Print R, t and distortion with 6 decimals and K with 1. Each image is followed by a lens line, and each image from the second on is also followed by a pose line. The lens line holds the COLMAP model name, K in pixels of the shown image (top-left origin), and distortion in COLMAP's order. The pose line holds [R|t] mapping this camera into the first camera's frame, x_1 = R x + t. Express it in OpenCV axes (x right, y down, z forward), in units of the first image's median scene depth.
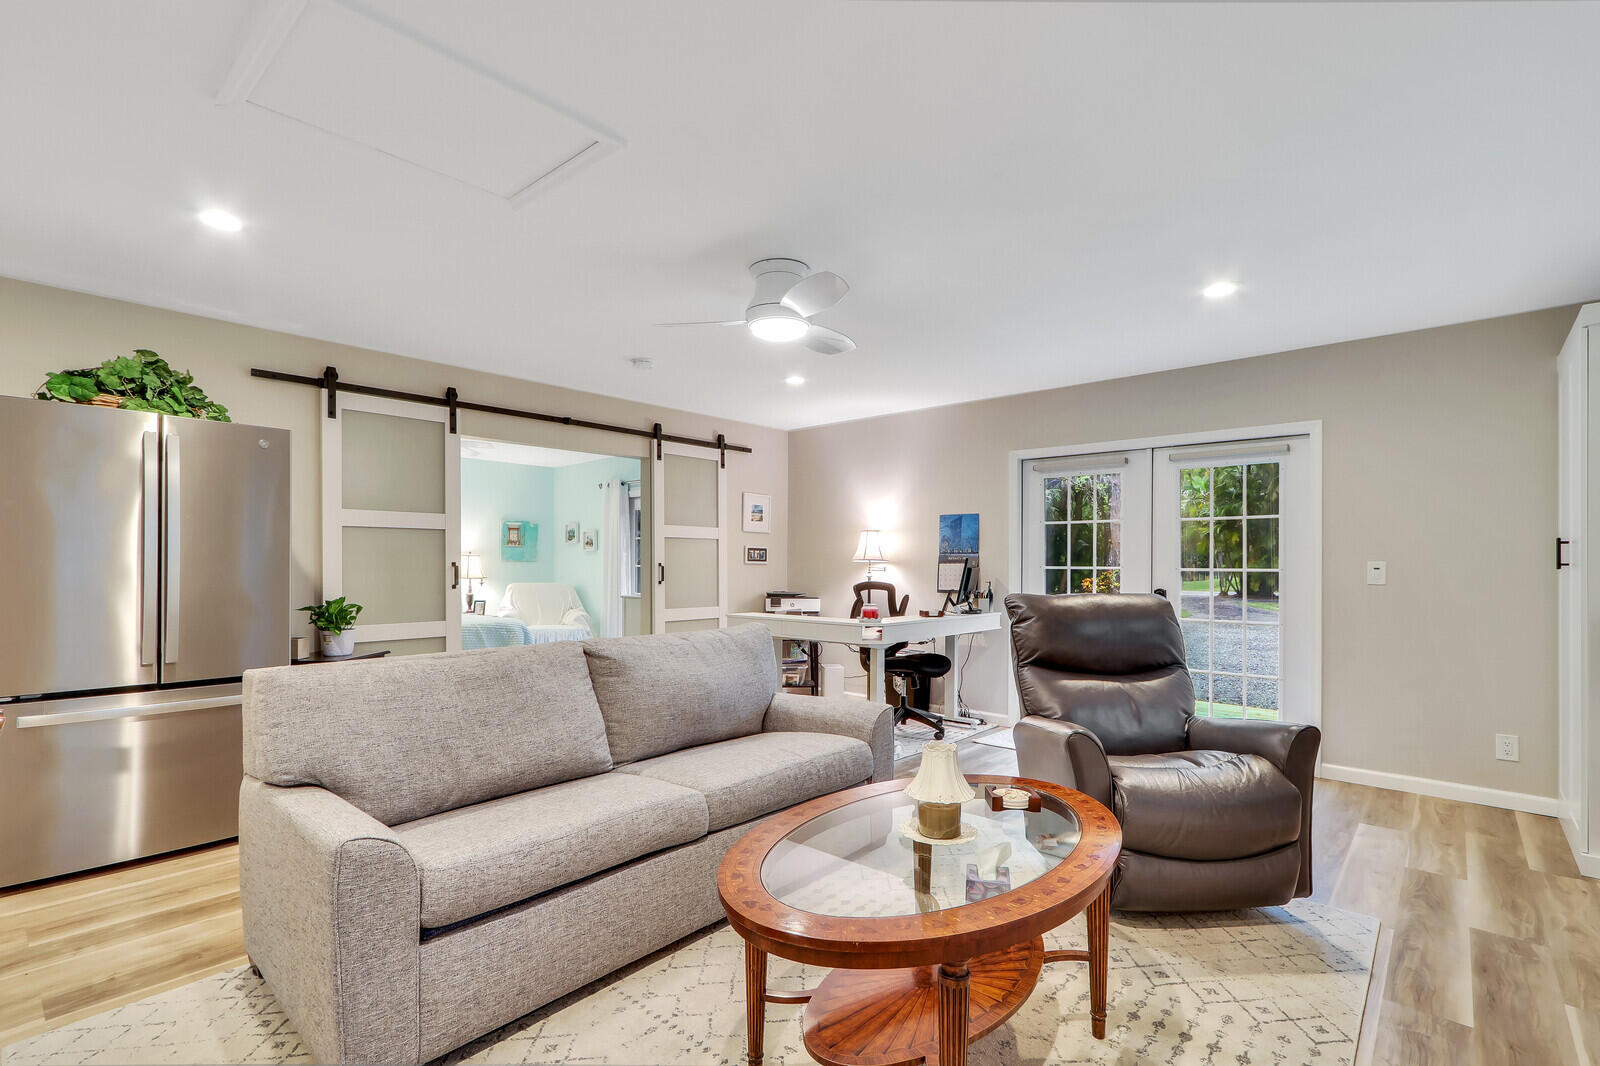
lens RADIAL K [[785.1, 0, 803.6], [0, 785.1, 563.2], [0, 0, 1]] dist [-0.003142, 0.003813]
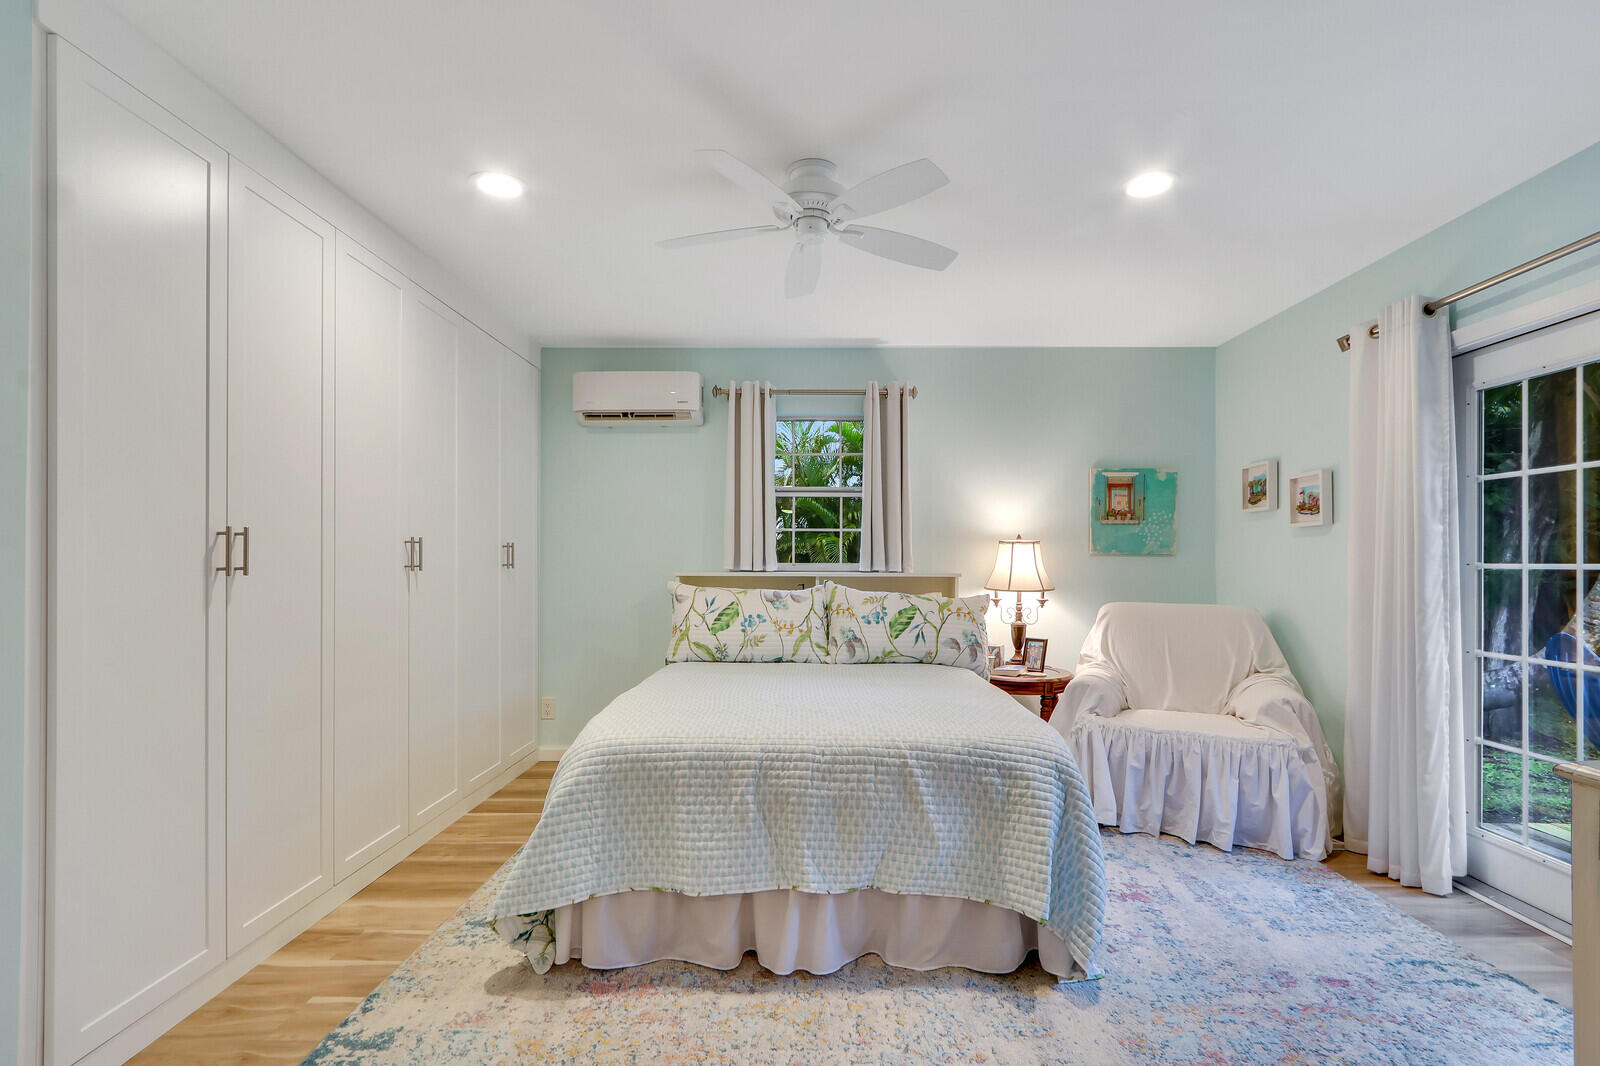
lens RADIAL K [[785.1, 0, 792.6], [0, 785.1, 555.6], [0, 0, 1]] dist [-0.003142, 0.003813]
pose [[0.661712, -0.003050, -0.749752, -0.151668], [-0.001447, 0.999985, -0.005345, 0.000707], [0.749756, 0.004622, 0.661698, 0.555578]]
